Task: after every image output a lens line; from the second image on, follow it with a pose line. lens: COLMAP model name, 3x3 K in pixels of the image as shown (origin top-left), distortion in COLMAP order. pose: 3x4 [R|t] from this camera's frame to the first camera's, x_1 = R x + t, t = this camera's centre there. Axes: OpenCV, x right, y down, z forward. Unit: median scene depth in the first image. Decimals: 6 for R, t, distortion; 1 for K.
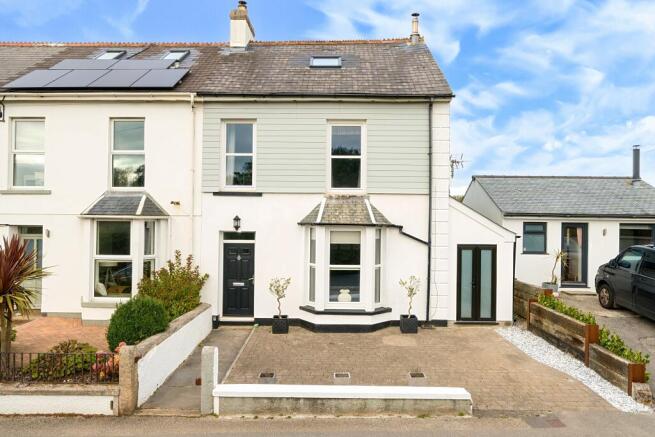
lens RADIAL K [[455.6, 0, 327.1], [0, 455.6, 218.1], [0, 0, 1]] dist [0.000551, -0.000405]
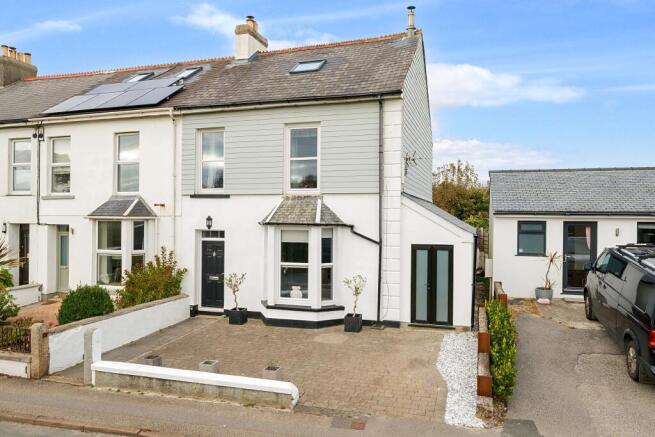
lens RADIAL K [[455.6, 0, 324.4], [0, 455.6, 217.7], [0, 0, 1]] dist [0.000551, -0.000405]
pose [[0.961598, -0.003943, -0.274432, 0.378379], [0.005099, 0.999981, 0.003499, -0.003340], [0.274413, -0.004764, 0.961600, 0.015828]]
